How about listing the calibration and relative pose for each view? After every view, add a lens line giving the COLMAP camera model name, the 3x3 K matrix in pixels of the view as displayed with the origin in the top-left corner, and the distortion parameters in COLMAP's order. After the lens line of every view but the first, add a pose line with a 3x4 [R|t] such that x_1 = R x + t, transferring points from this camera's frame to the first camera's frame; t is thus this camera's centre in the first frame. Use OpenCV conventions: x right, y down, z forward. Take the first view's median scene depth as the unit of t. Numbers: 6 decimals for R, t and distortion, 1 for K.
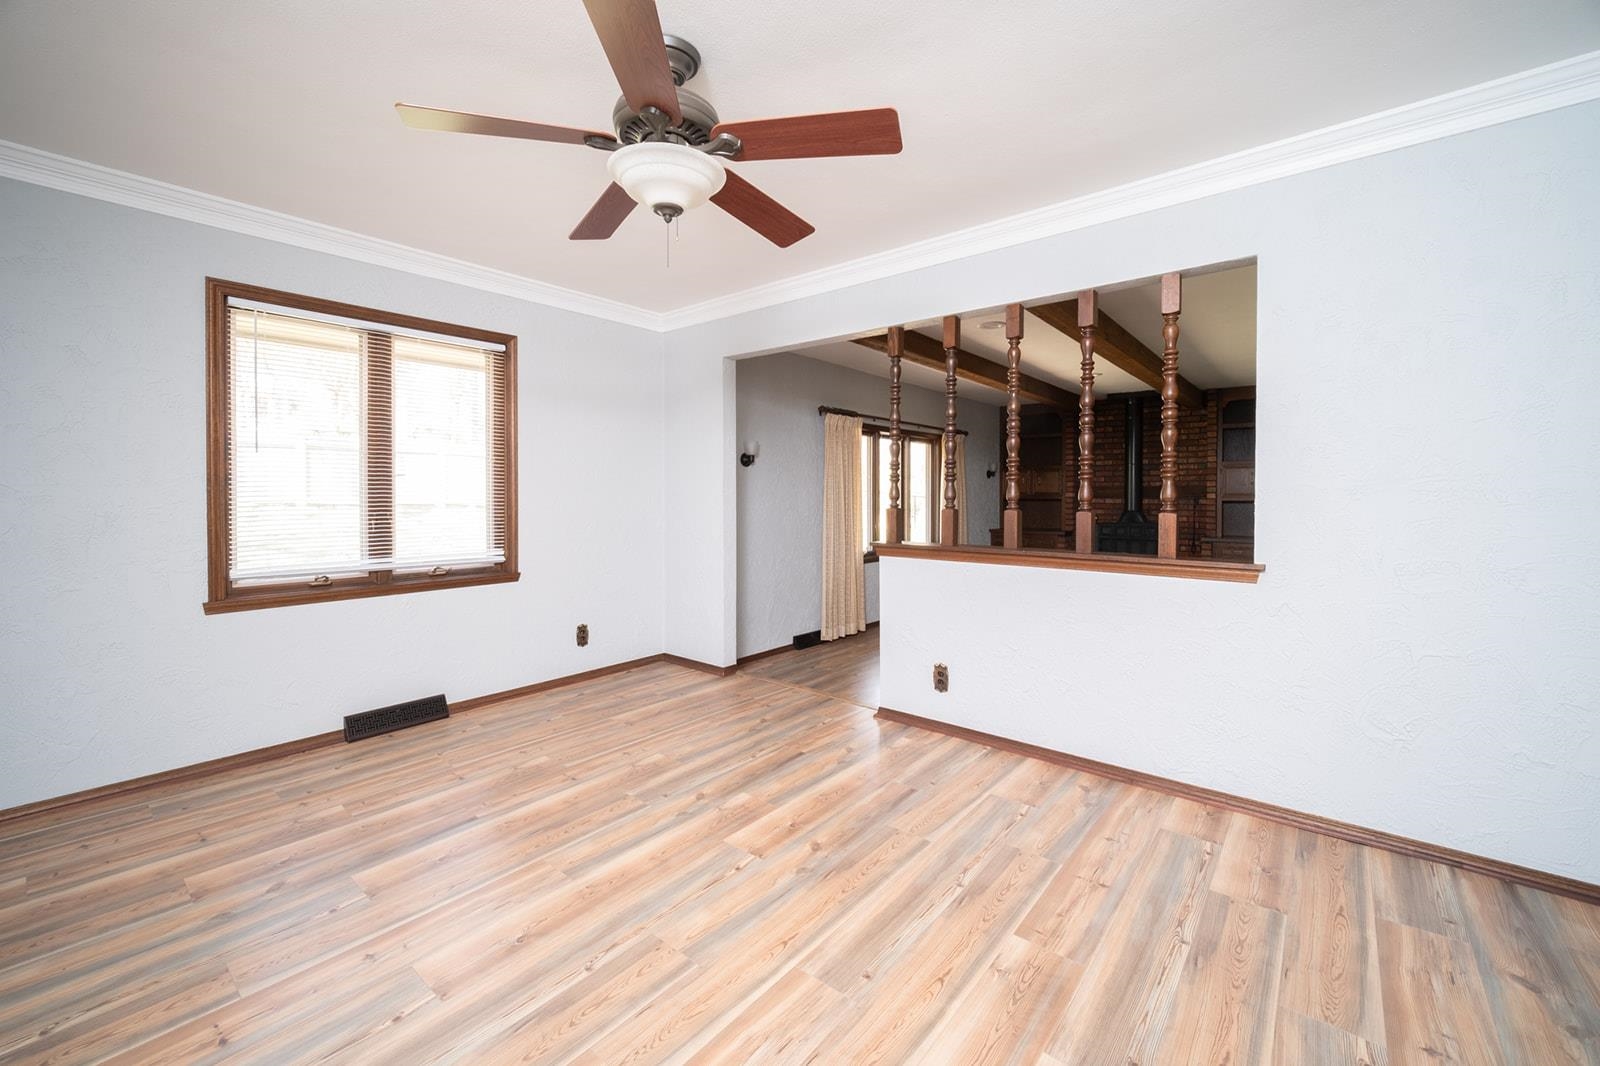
lens RADIAL K [[680.3, 0, 806.1], [0, 680.3, 503.1], [0, 0, 1]] dist [0.000745, -0.000237]
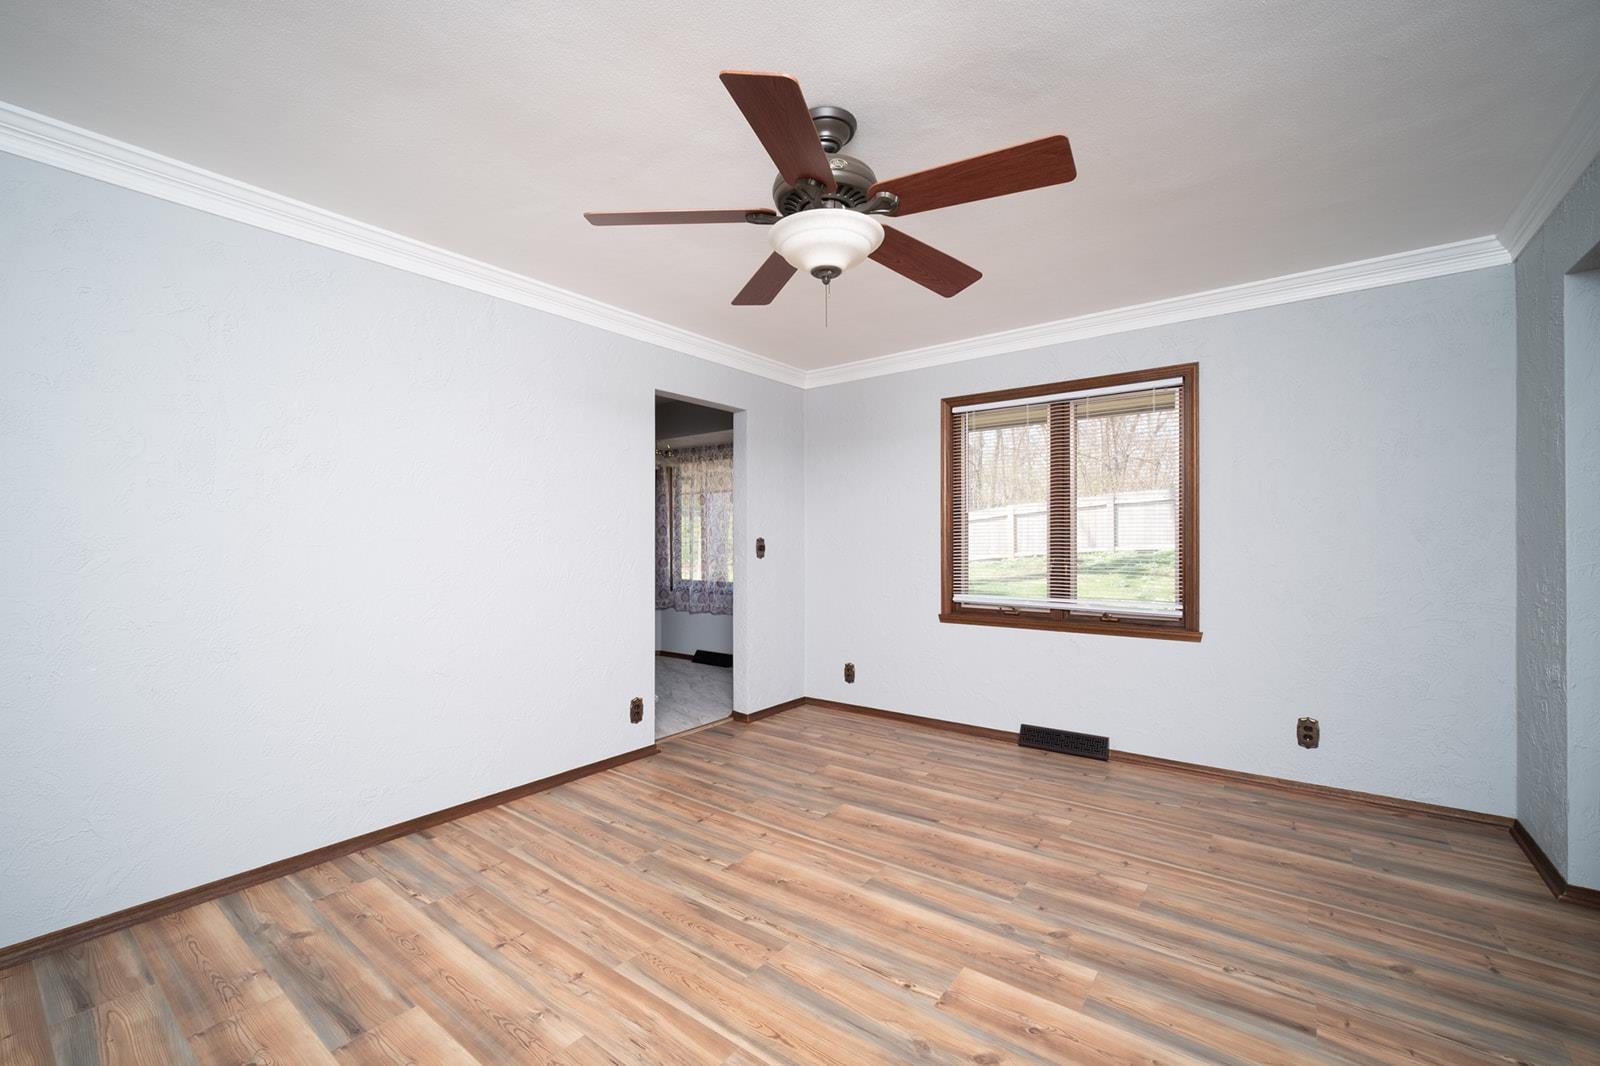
lens RADIAL K [[647.7, 0, 804.0], [0, 647.7, 539.9], [0, 0, 1]] dist [0.000683, 0.000093]
pose [[0.027042, -0.001705, -0.999633, 0.533952], [-0.009600, 0.999952, -0.001965, -0.012992], [0.999588, 0.009650, 0.027025, 0.637676]]
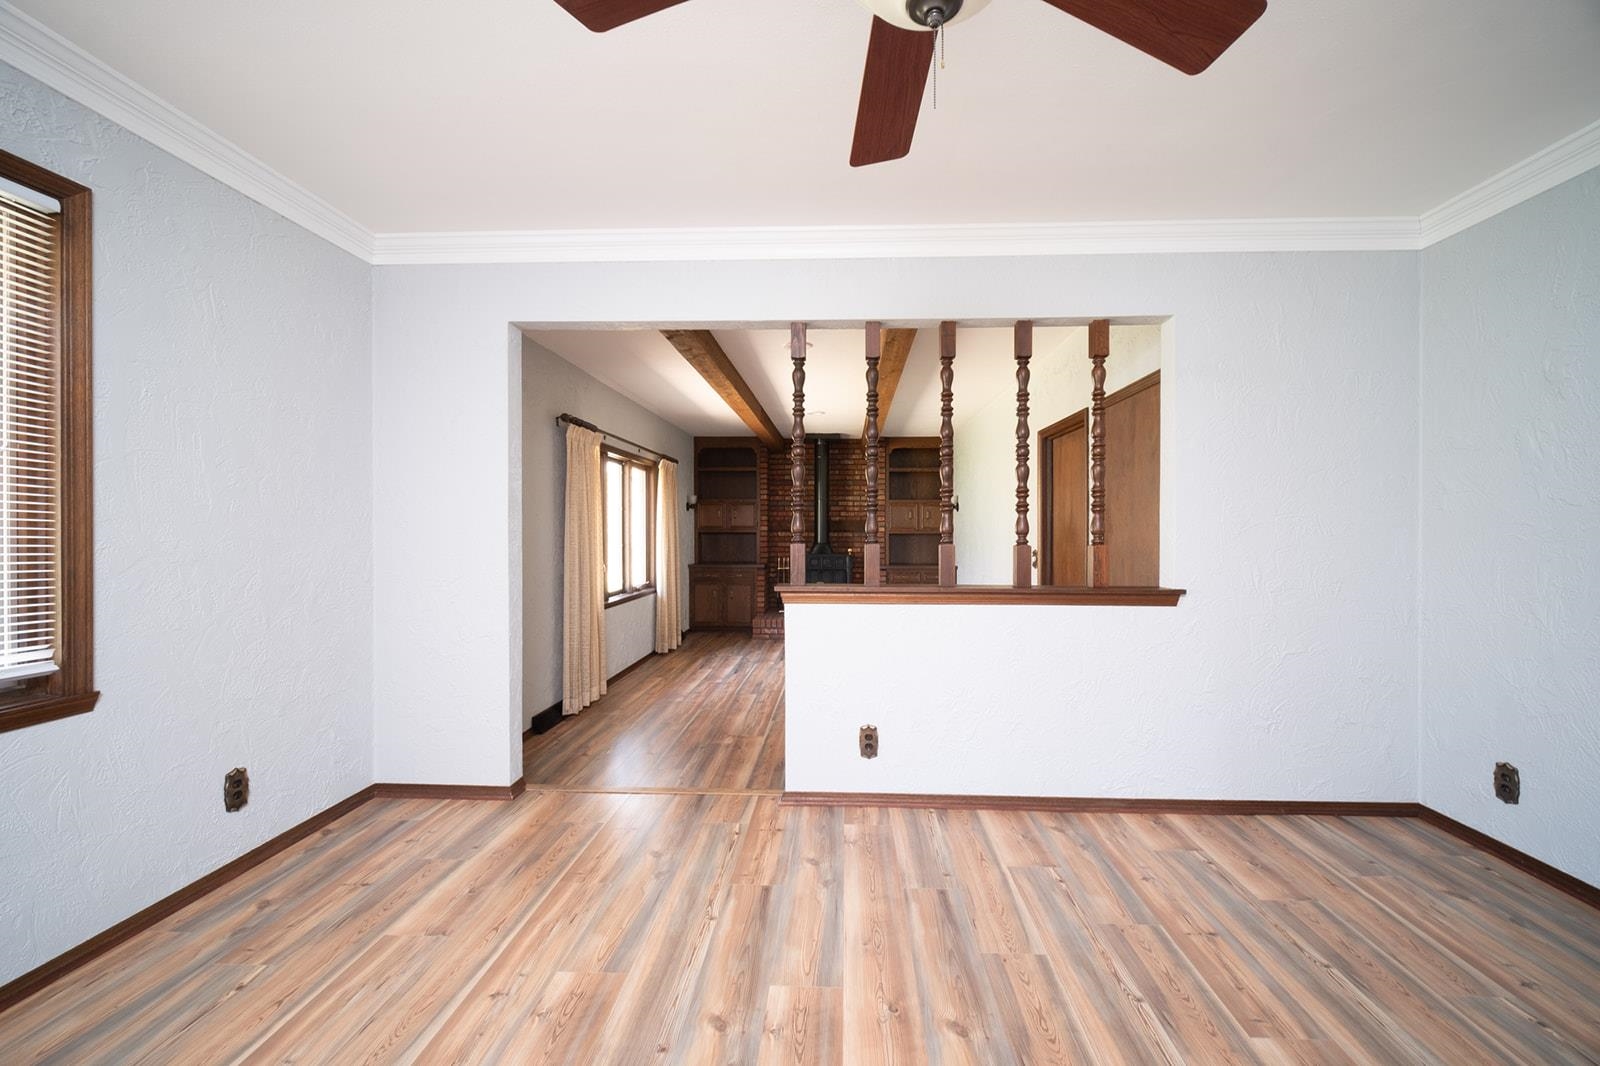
lens RADIAL K [[661.4, 0, 856.9], [0, 661.4, 527.2], [0, 0, 1]] dist [-0.001534, -0.000140]
pose [[0.783800, 0.000765, 0.621013, -0.396572], [0.007035, 0.999924, -0.010111, -0.006448], [-0.620973, 0.012294, 0.783735, 0.420727]]
